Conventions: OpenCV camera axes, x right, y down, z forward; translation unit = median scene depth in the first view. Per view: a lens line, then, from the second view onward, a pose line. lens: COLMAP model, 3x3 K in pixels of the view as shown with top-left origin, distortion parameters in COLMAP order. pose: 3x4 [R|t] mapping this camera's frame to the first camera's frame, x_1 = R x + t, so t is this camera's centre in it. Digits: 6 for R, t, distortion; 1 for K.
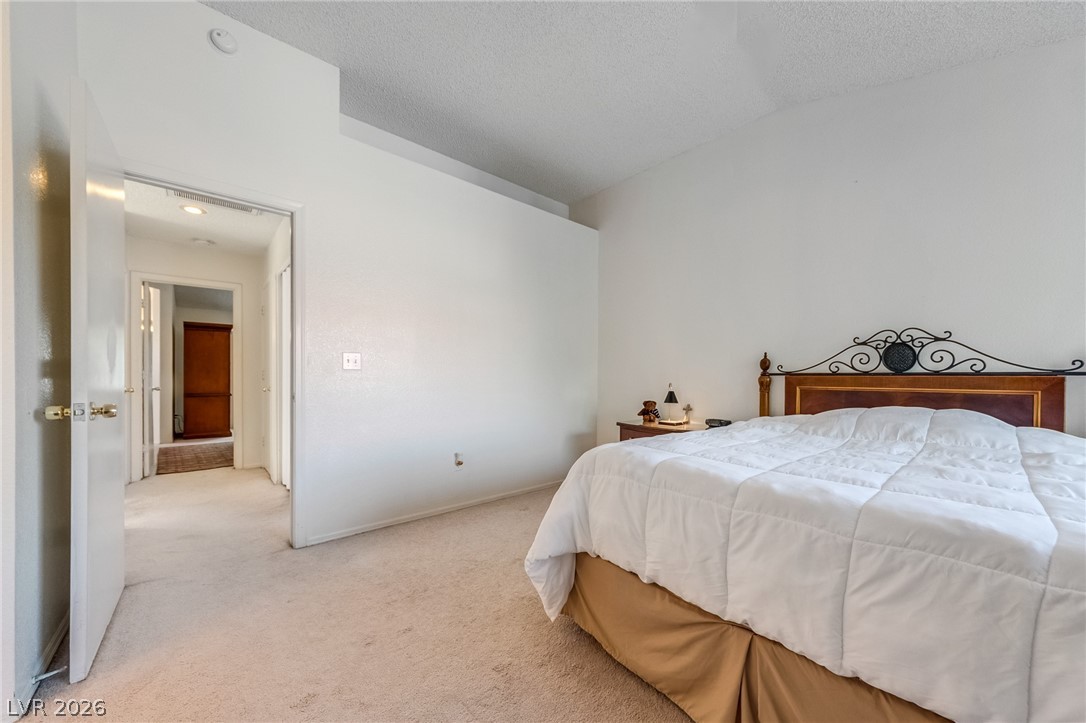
lens RADIAL K [[396.7, 0, 537.5], [0, 396.7, 379.0], [0, 0, 1]] dist [0.000216, -0.000064]
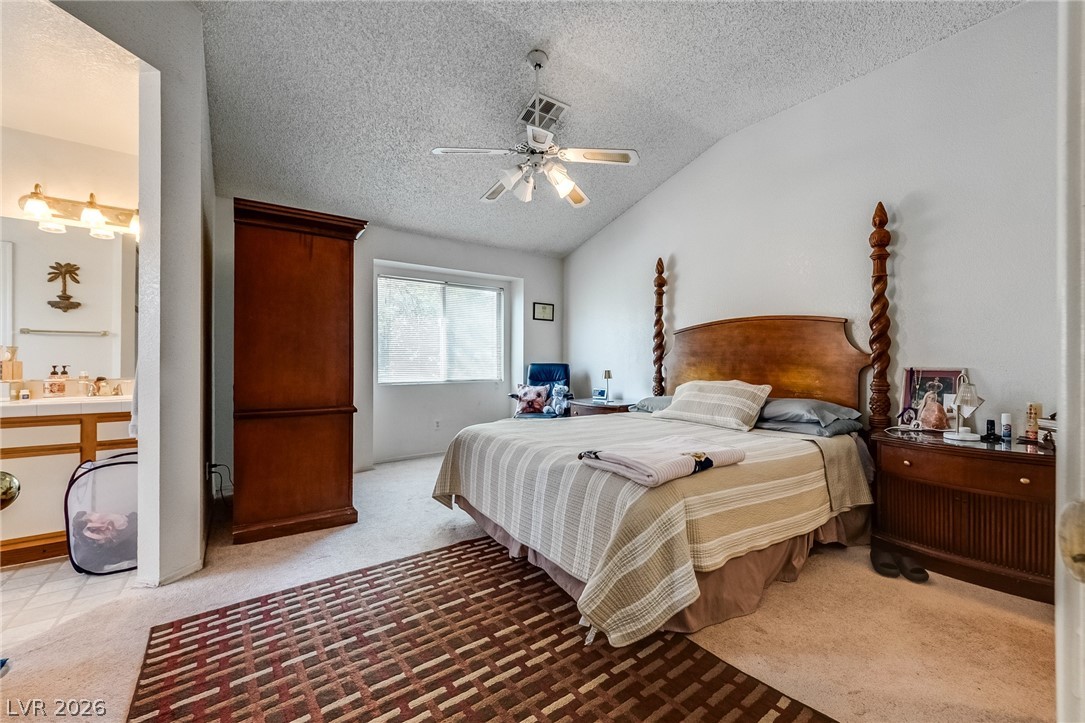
lens RADIAL K [[436.5, 0, 580.4], [0, 436.5, 366.8], [0, 0, 1]] dist [0.000807, 0.000213]
pose [[0.998968, -0.001050, -0.045406, -0.552324], [0.000866, 0.999991, -0.004079, 0.001194], [0.045410, 0.004035, 0.998960, 0.611351]]
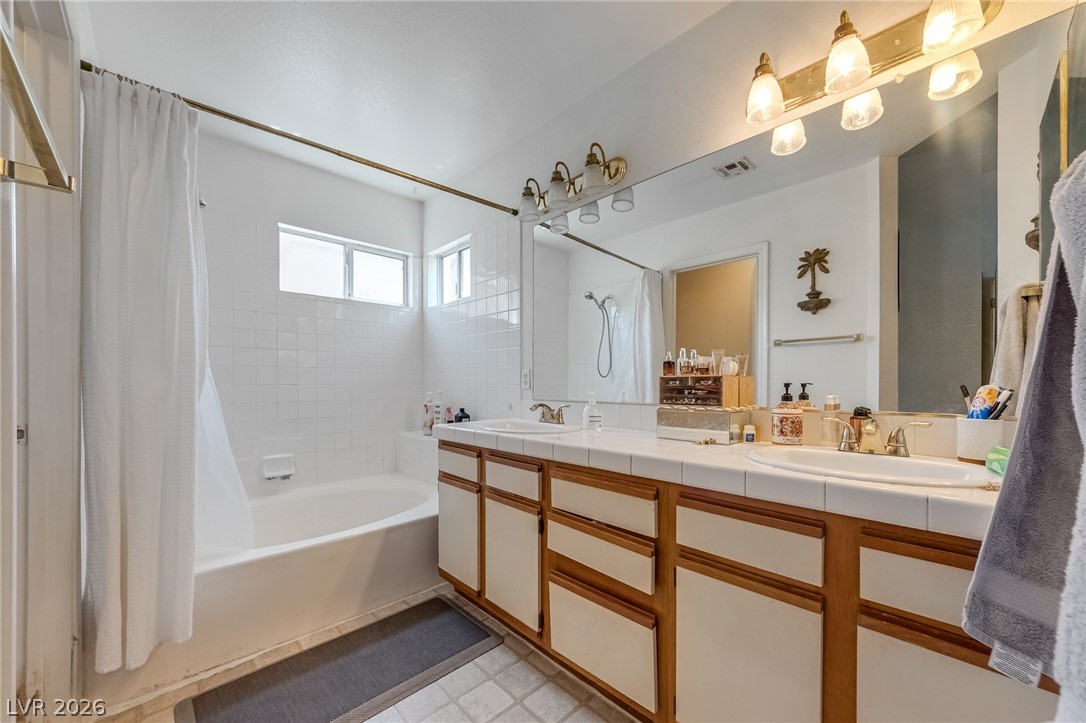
lens RADIAL K [[410.9, 0, 541.1], [0, 410.9, 382.3], [0, 0, 1]] dist [-0.001144, -0.000132]
pose [[0.053868, -0.005428, -0.998533, -0.841251], [-0.007668, 0.999953, -0.005849, -0.000248], [0.998519, 0.007972, 0.053824, 0.844884]]
